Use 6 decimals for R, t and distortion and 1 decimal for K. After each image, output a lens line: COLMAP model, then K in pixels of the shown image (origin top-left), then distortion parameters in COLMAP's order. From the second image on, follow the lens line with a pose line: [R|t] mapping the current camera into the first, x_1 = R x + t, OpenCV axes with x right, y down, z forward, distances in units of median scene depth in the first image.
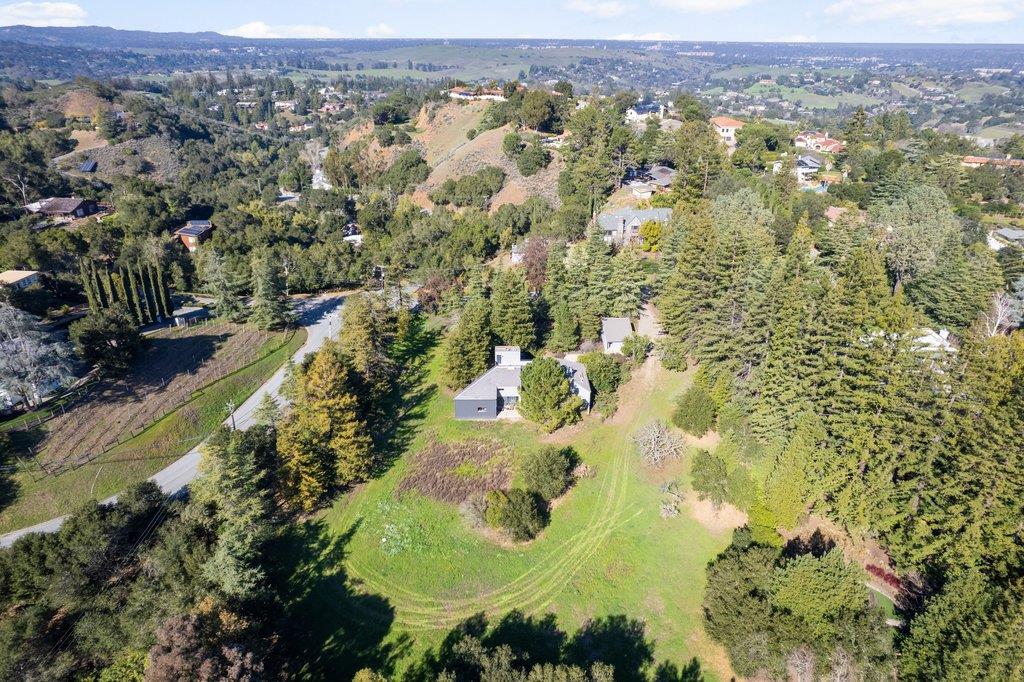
lens RADIAL K [[651.8, 0, 509.1], [0, 651.8, 342.1], [0, 0, 1]] dist [-0.034986, 0.008059]
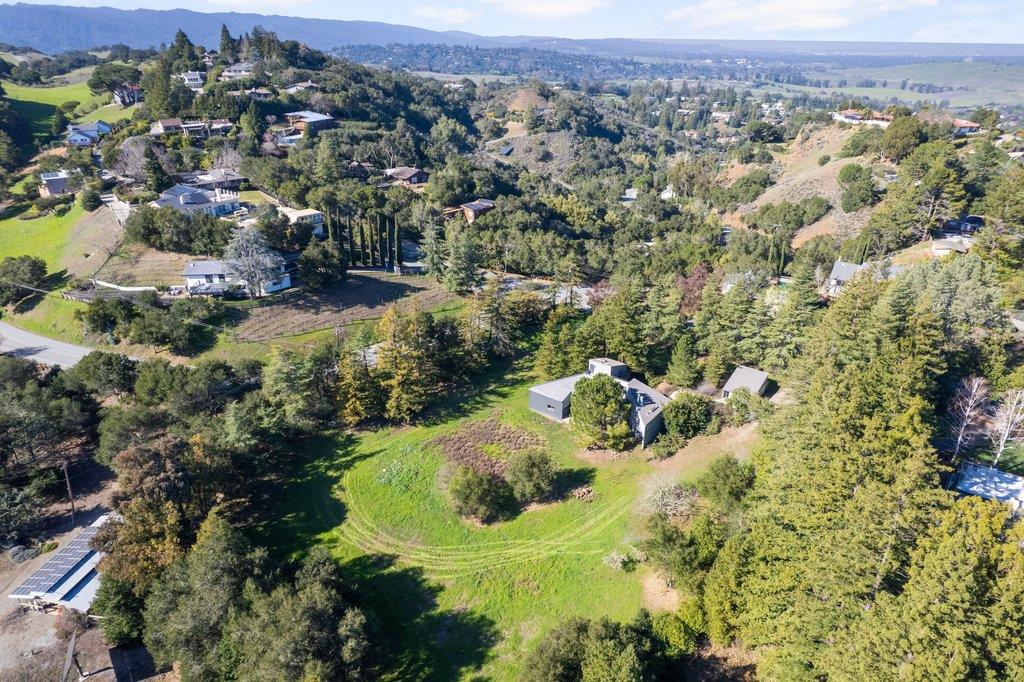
lens RADIAL K [[651.8, 0, 511.3], [0, 651.8, 340.2], [0, 0, 1]] dist [-0.034986, 0.008059]
pose [[0.781069, 0.263515, -0.566120, 0.449626], [-0.274112, 0.959267, 0.068325, -0.050953], [0.561065, 0.101814, 0.821486, 0.098584]]
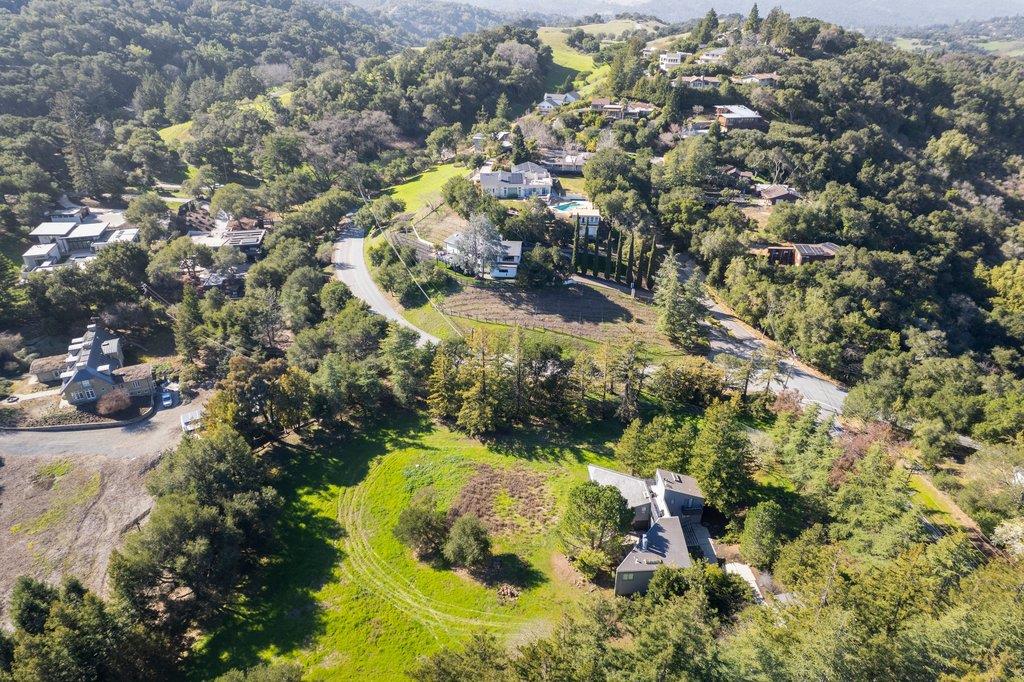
lens RADIAL K [[651.8, 0, 513.8], [0, 651.8, 346.7], [0, 0, 1]] dist [-0.034986, 0.008059]
pose [[0.045246, 0.472478, -0.880180, 0.625174], [-0.445382, 0.798210, 0.405582, -0.364864], [0.894197, 0.373666, 0.246549, 0.577240]]
